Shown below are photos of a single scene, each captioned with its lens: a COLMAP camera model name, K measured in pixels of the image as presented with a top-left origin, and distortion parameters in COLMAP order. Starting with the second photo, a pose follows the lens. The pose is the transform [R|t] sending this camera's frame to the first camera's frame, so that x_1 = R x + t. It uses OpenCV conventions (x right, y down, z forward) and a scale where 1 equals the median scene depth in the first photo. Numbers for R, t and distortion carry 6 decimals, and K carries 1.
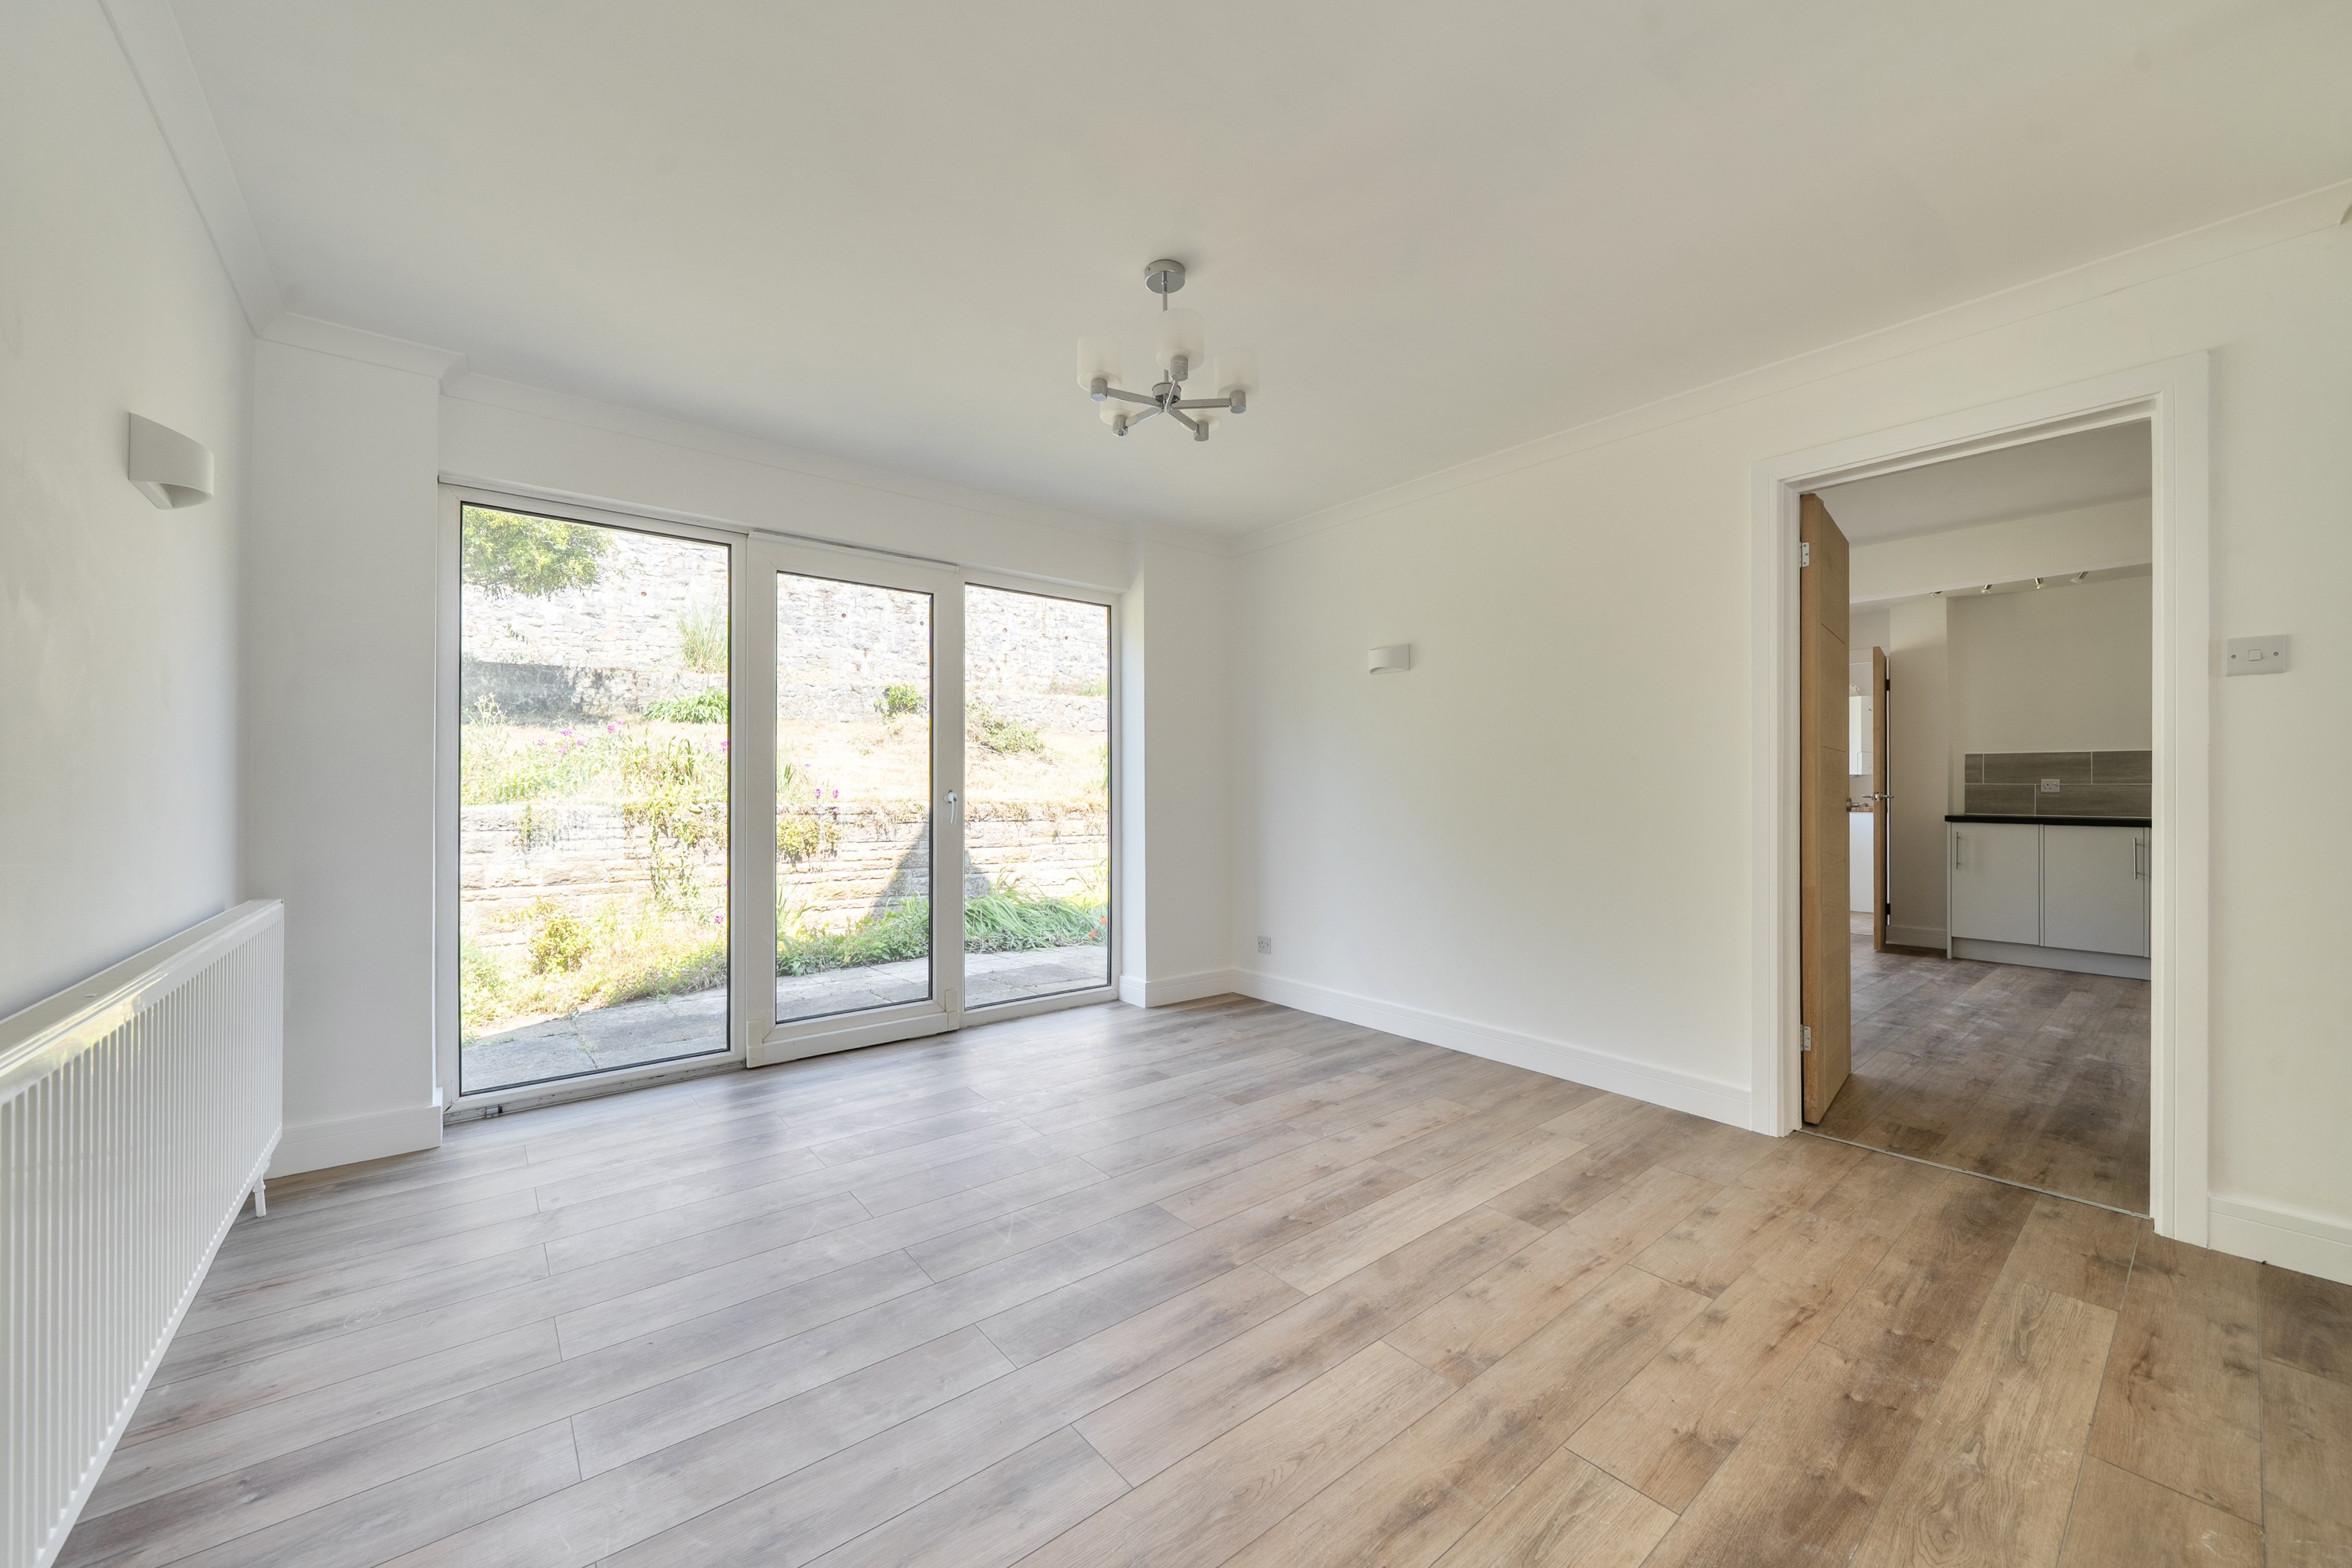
lens RADIAL K [[884.7, 0, 1165.8], [0, 884.7, 786.4], [0, 0, 1]] dist [0.001567, 0.000150]
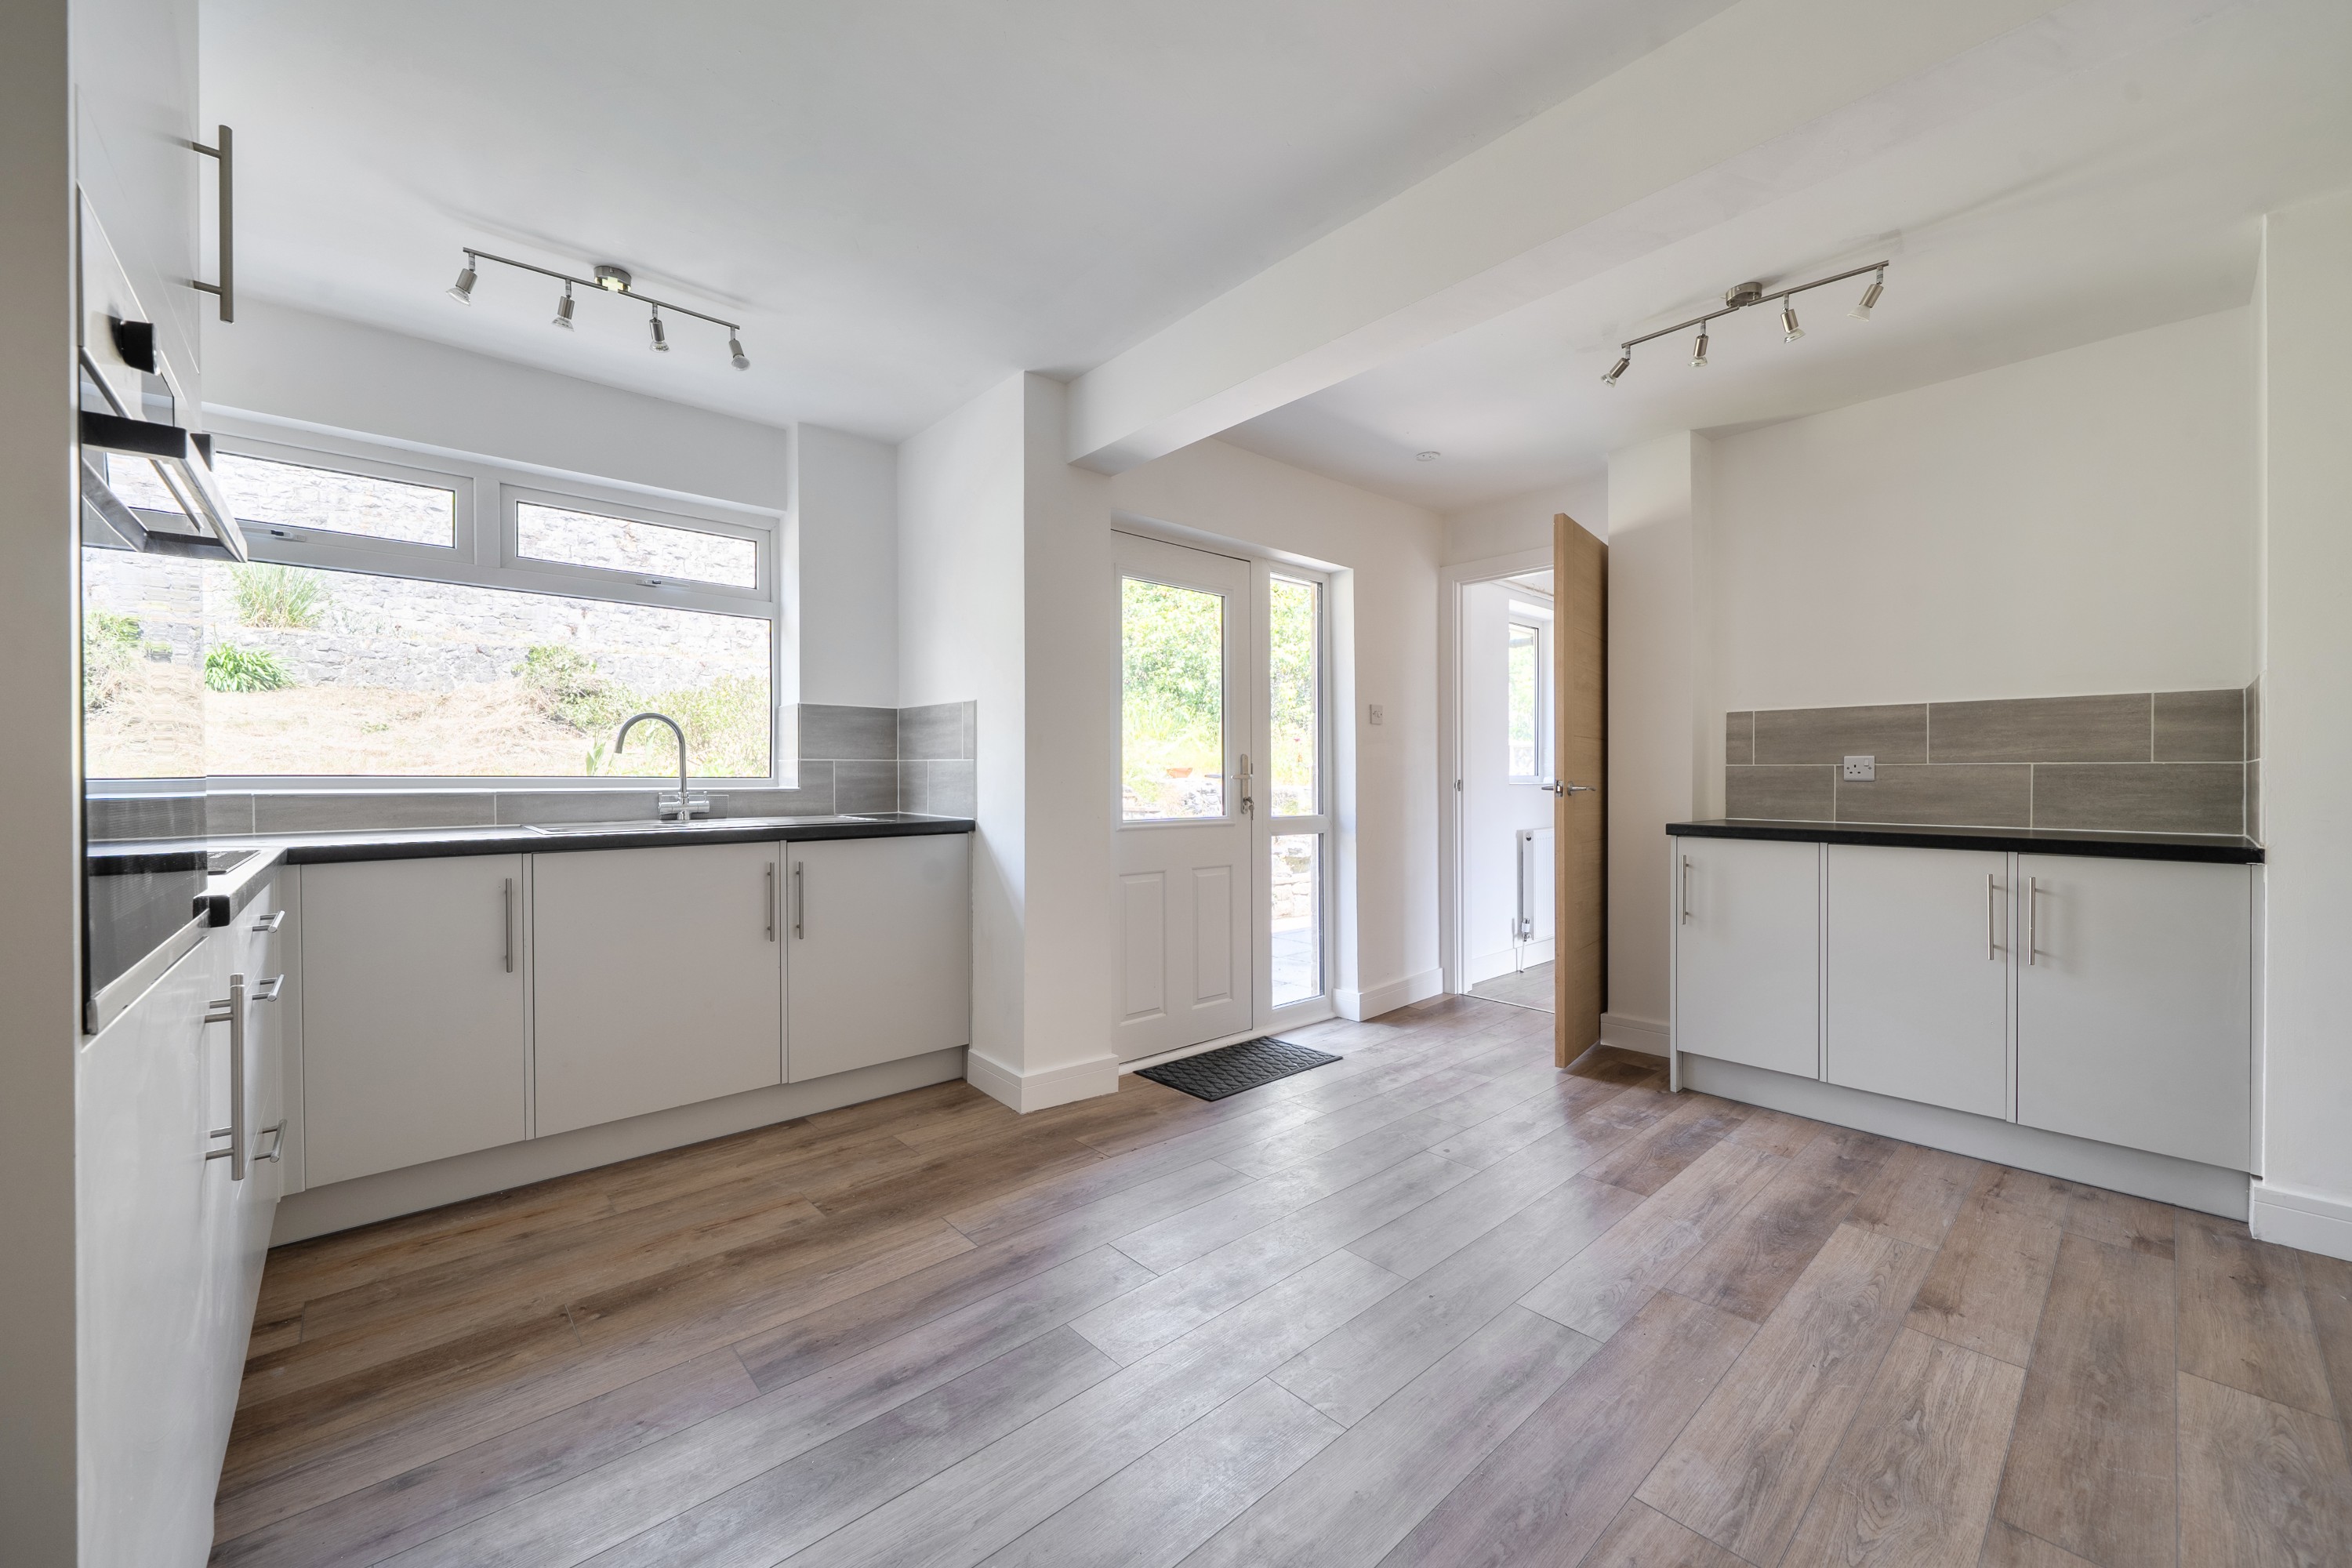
lens RADIAL K [[884.7, 0, 1187.0], [0, 884.7, 785.8], [0, 0, 1]] dist [0.001567, 0.000150]
pose [[0.998928, -0.002767, 0.046200, 0.282895], [0.002238, 0.999931, 0.011506, 0.001604], [-0.046228, -0.011390, 0.998866, 0.240162]]
